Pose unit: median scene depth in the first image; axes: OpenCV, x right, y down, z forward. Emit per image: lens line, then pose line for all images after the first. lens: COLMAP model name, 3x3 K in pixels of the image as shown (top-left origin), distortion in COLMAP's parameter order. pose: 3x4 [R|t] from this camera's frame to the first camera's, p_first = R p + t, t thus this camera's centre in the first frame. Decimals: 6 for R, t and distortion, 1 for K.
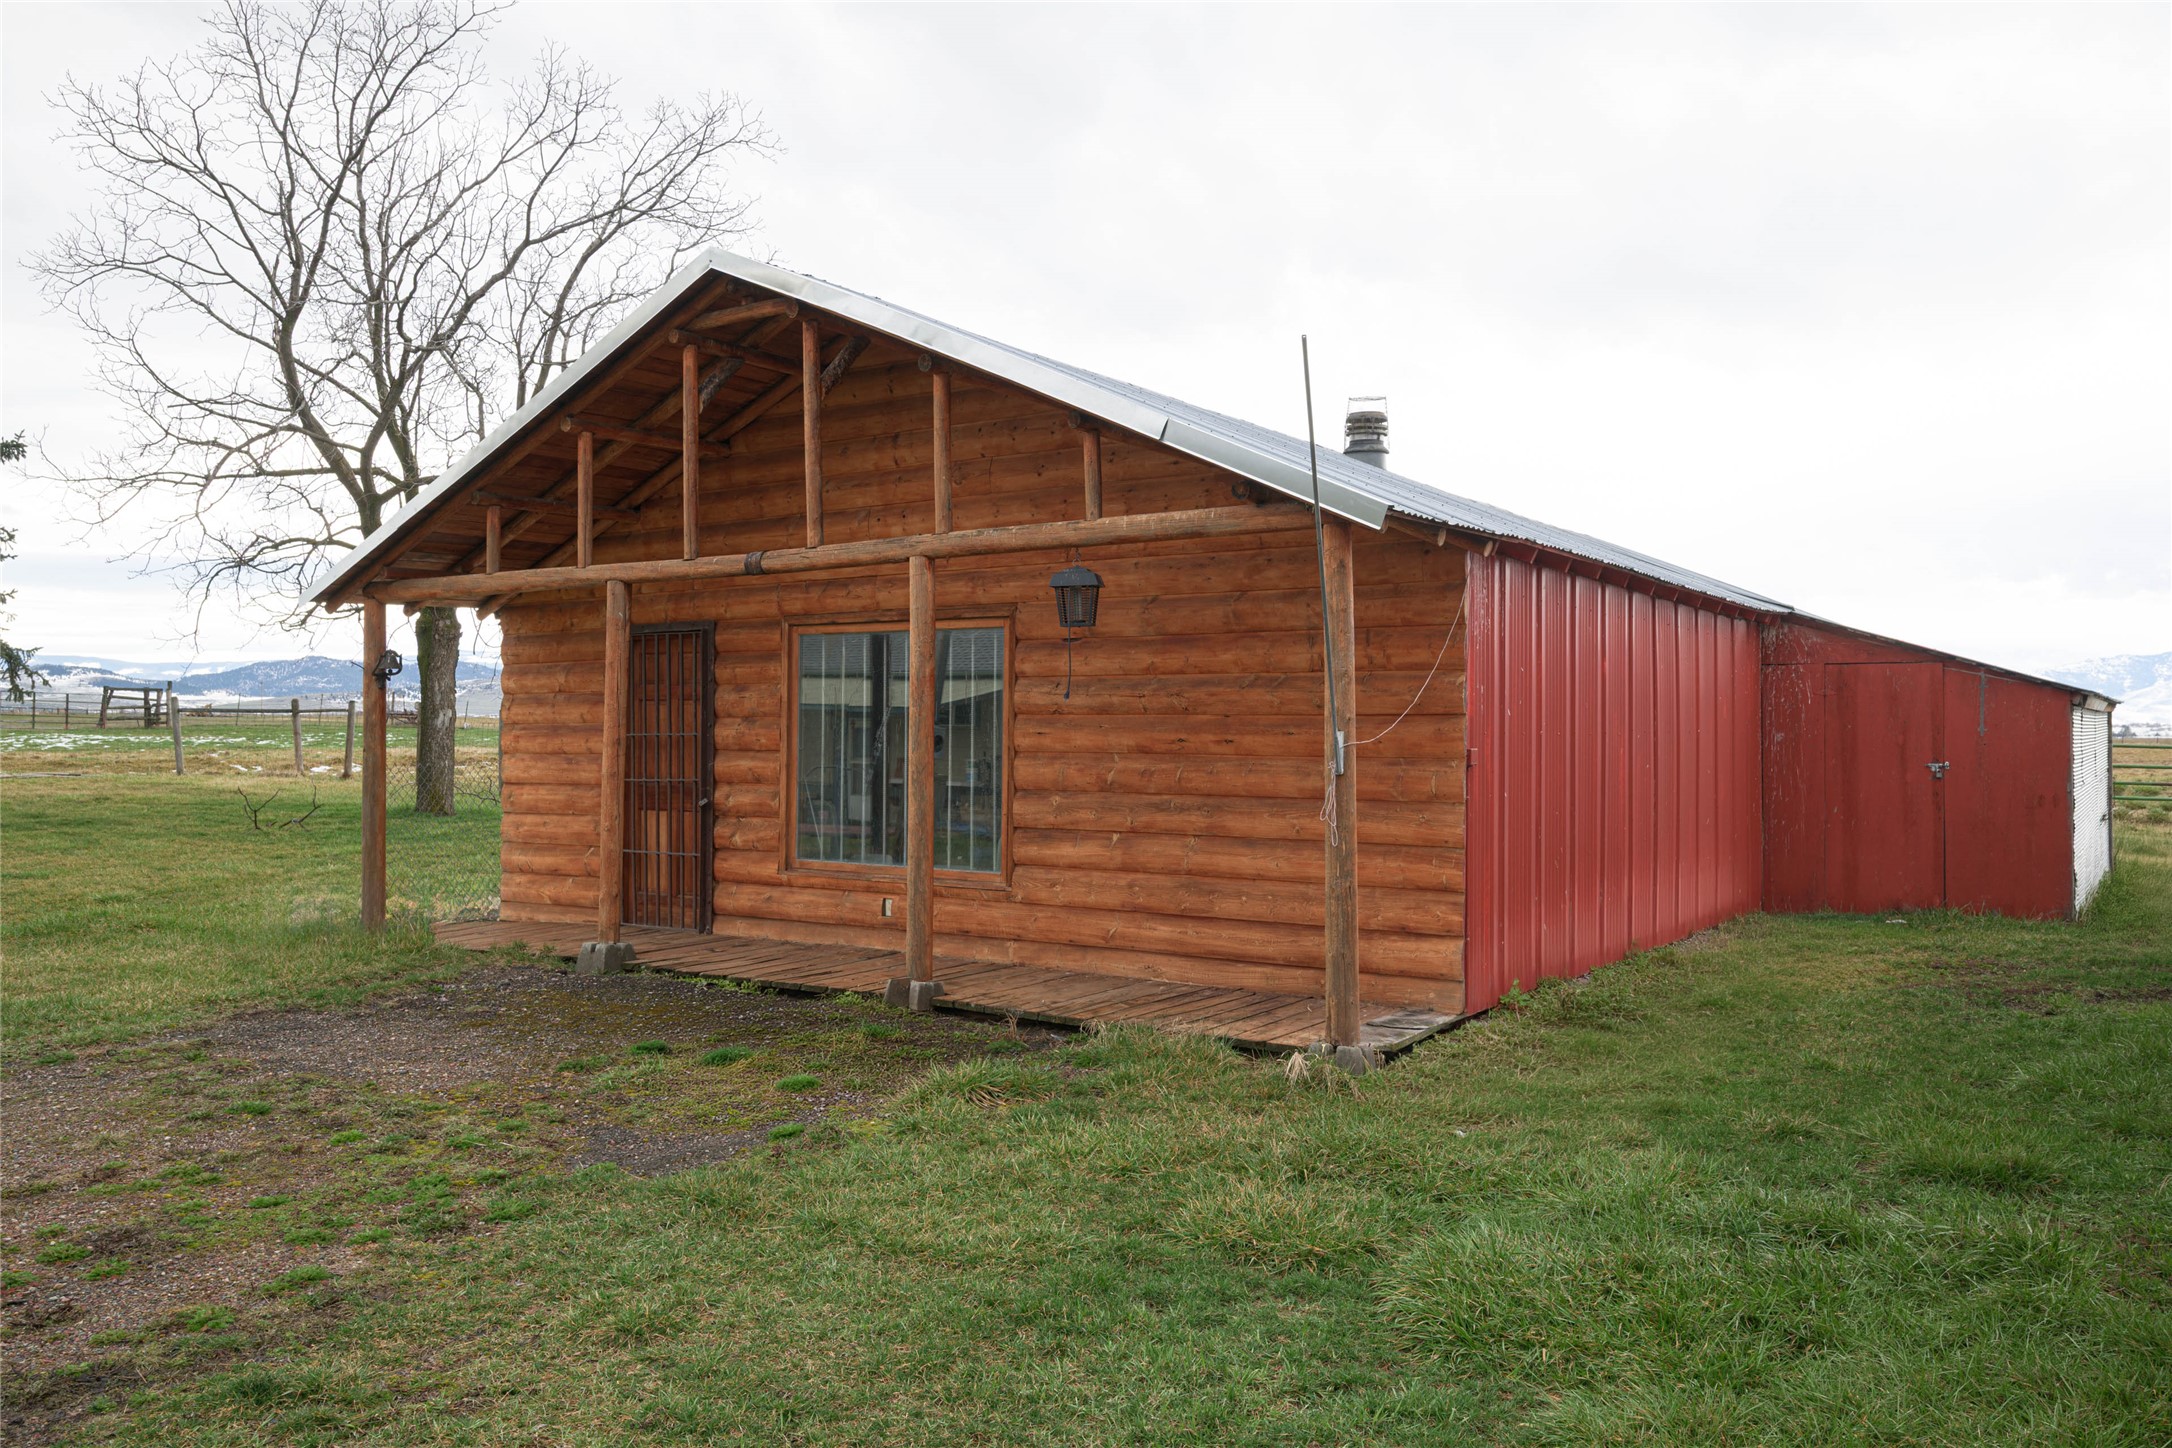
lens RADIAL K [[1721.5, 0, 1086.3], [0, 1721.5, 722.4], [0, 0, 1]] dist [0.011055, 0.001383]
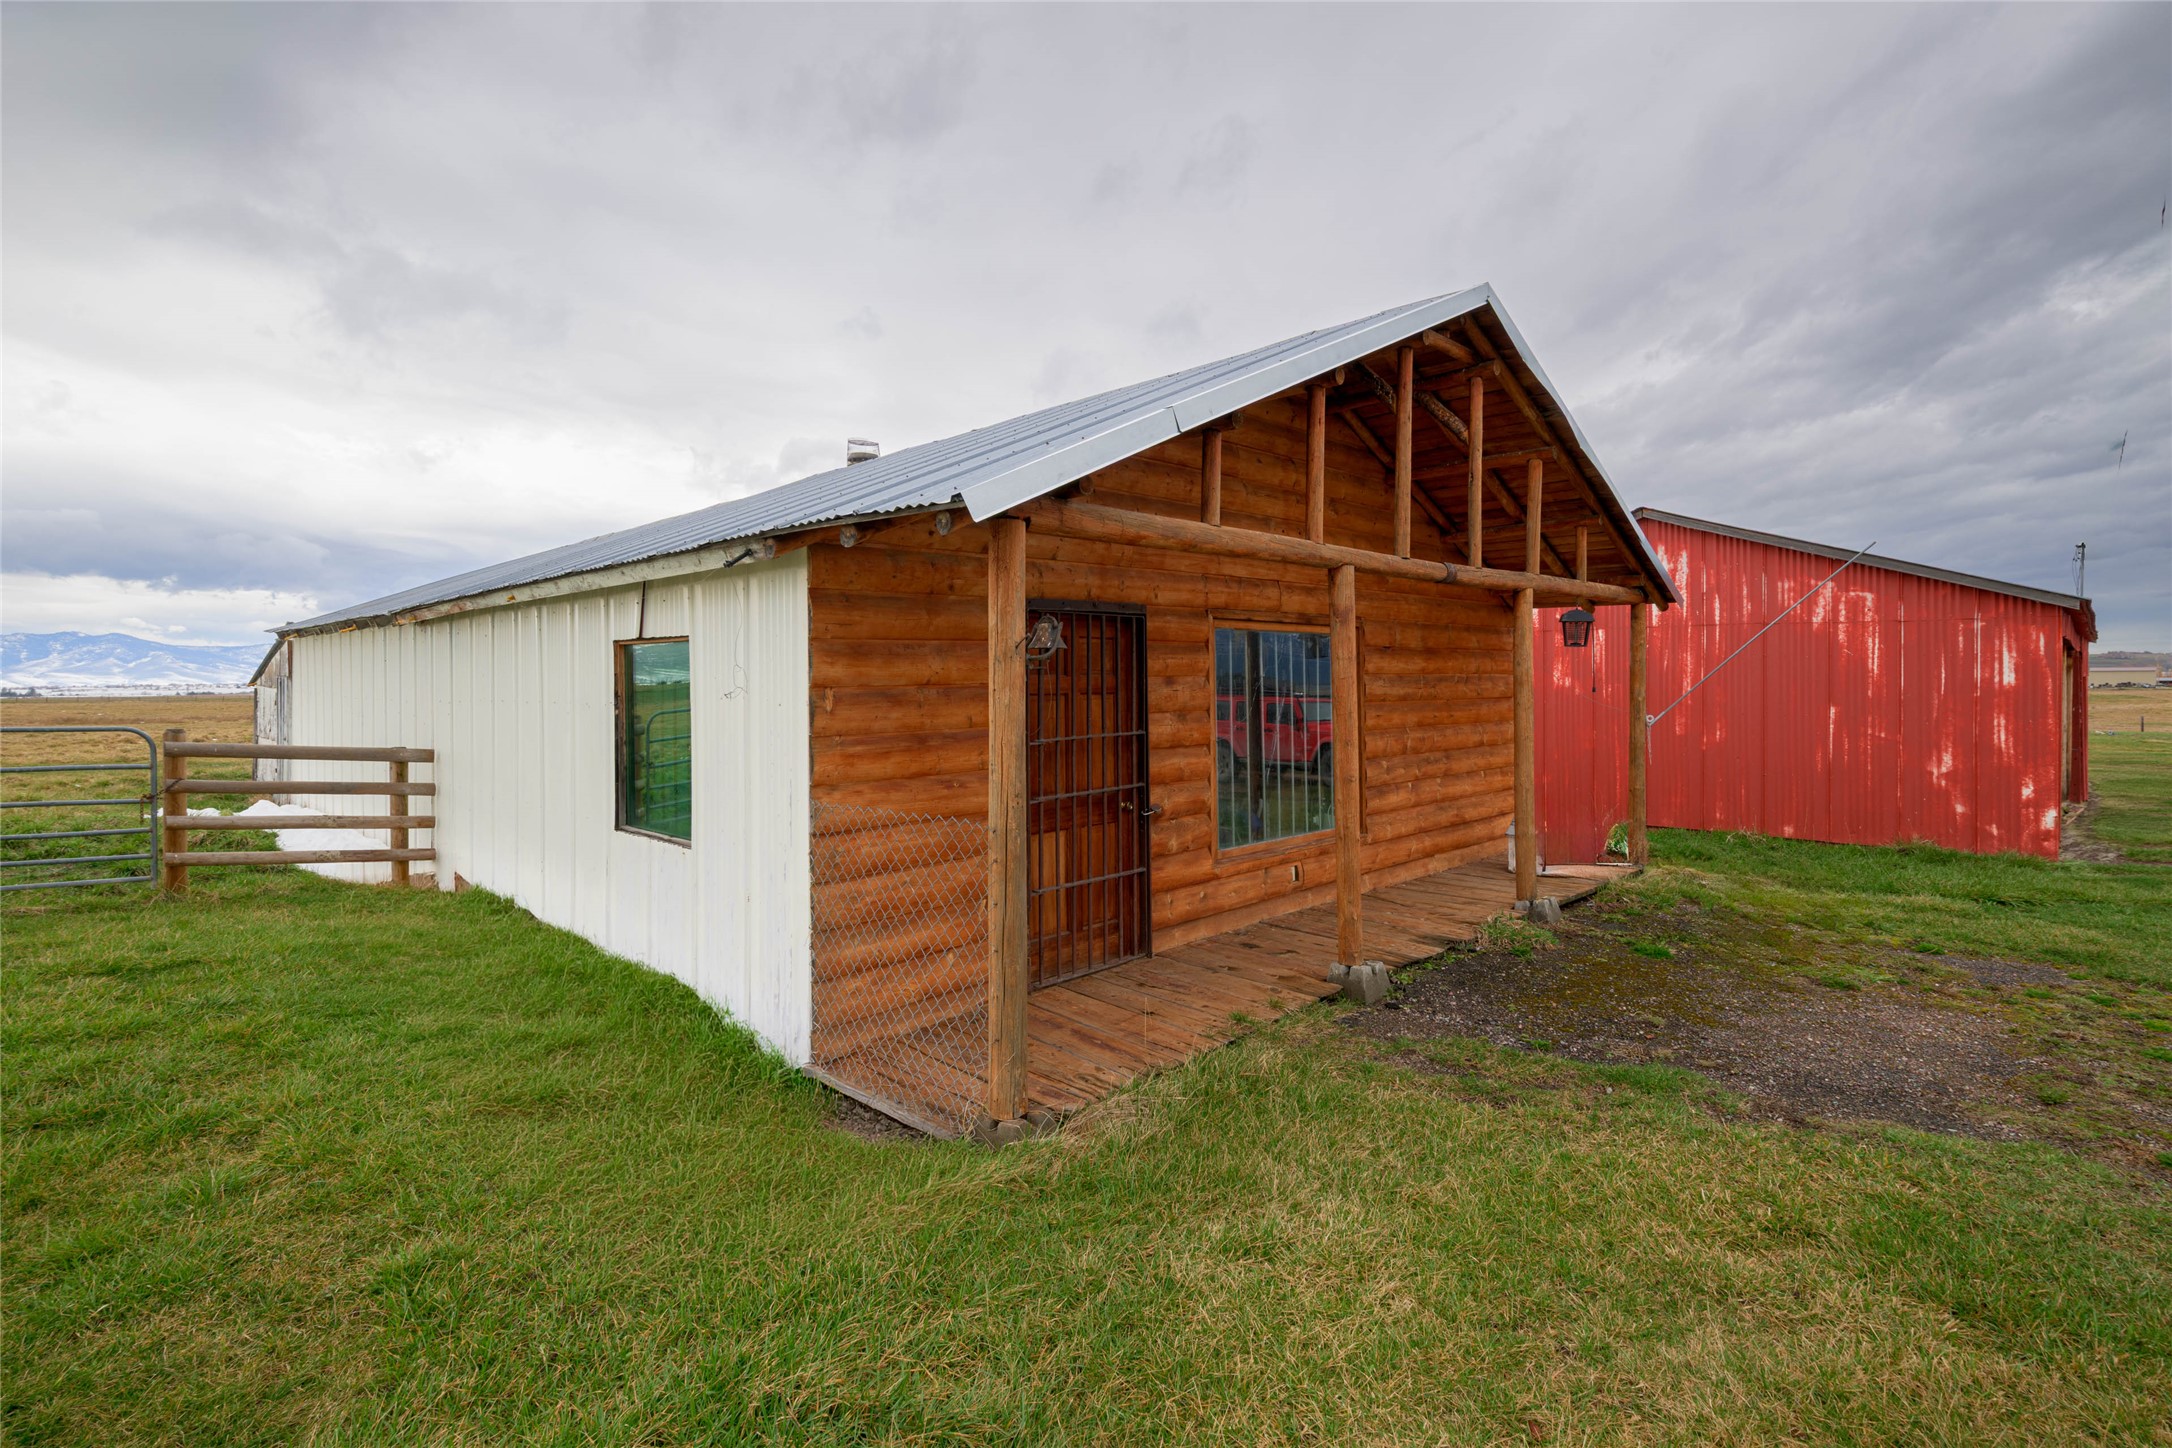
lens RADIAL K [[986.9, 0, 1075.1], [0, 986.9, 711.5], [0, 0, 1]] dist [0.004427, 0.000365]
pose [[0.209220, -0.033519, 0.977294, -0.727085], [0.006432, 0.999438, 0.032901, -0.021075], [-0.977847, -0.000597, 0.209318, 0.934129]]
